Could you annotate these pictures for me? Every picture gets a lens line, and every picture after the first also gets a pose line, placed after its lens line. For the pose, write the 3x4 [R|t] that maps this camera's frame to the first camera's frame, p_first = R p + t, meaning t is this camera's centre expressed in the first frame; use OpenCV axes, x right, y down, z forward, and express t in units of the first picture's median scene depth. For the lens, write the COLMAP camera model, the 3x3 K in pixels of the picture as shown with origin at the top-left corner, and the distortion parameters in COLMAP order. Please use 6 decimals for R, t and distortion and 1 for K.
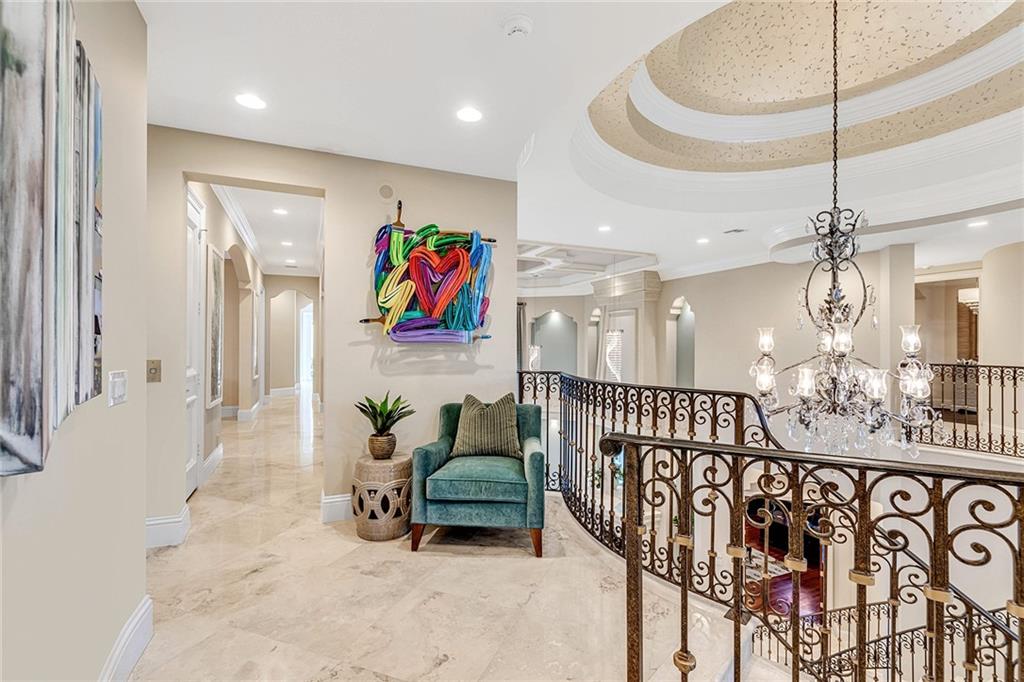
lens RADIAL K [[482.4, 0, 512.0], [0, 482.4, 341.0], [0, 0, 1]] dist [0.000387, 0.000003]
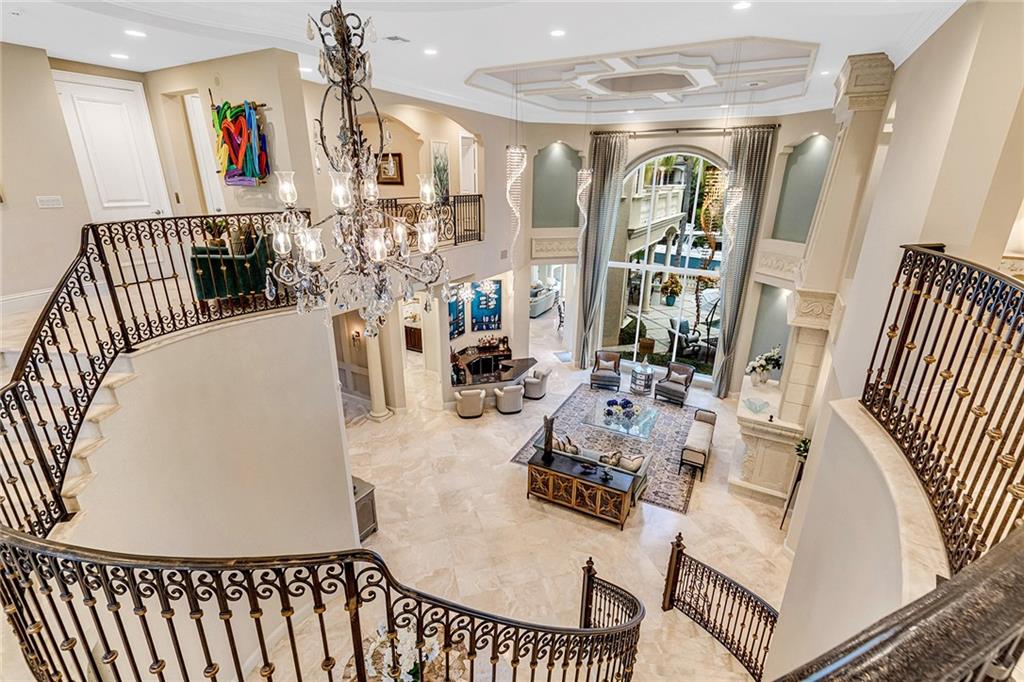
lens RADIAL K [[464.7, 0, 512.0], [0, 464.7, 341.0], [0, 0, 1]] dist [-0.000487, -0.000116]
pose [[0.645152, 0.254474, -0.720432, 1.587152], [0.003749, 0.941841, 0.336038, -0.025309], [0.764045, -0.219497, 0.606677, 0.631057]]
